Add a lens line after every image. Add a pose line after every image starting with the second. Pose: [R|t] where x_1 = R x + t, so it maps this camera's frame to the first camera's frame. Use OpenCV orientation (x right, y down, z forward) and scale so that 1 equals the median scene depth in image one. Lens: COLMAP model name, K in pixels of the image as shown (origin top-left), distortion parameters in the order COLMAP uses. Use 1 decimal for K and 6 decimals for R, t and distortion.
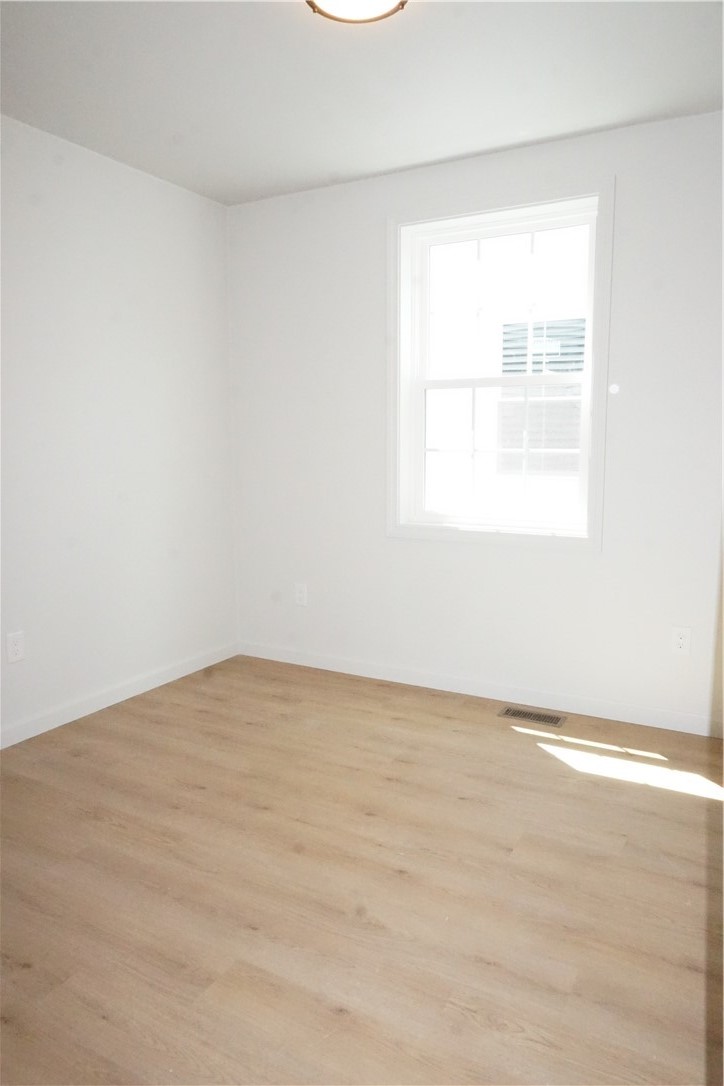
lens RADIAL K [[726.7, 0, 362.0], [0, 726.7, 543.0], [0, 0, 1]] dist [-0.073228, 0.042676]
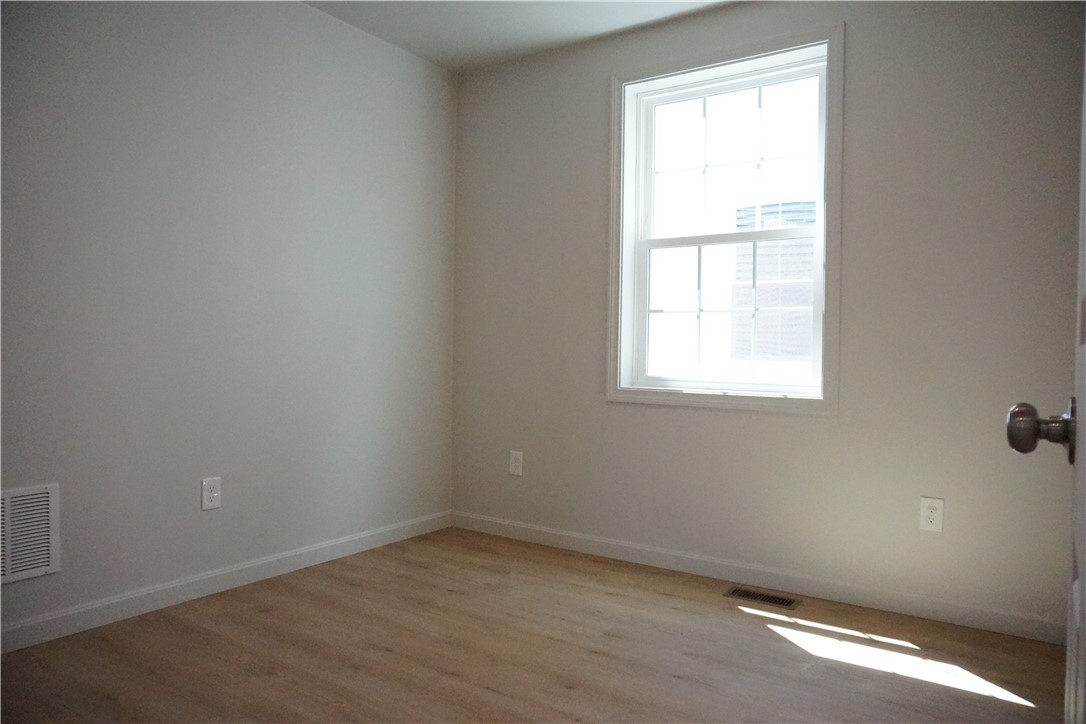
lens RADIAL K [[725.7, 0, 540.0], [0, 725.7, 366.8], [0, 0, 1]] dist [-0.079133, 0.054378]
pose [[0.995719, 0.019008, -0.090451, 0.037946], [-0.030019, 0.992079, -0.121975, 0.077039], [0.087416, 0.124168, 0.988403, 0.064348]]
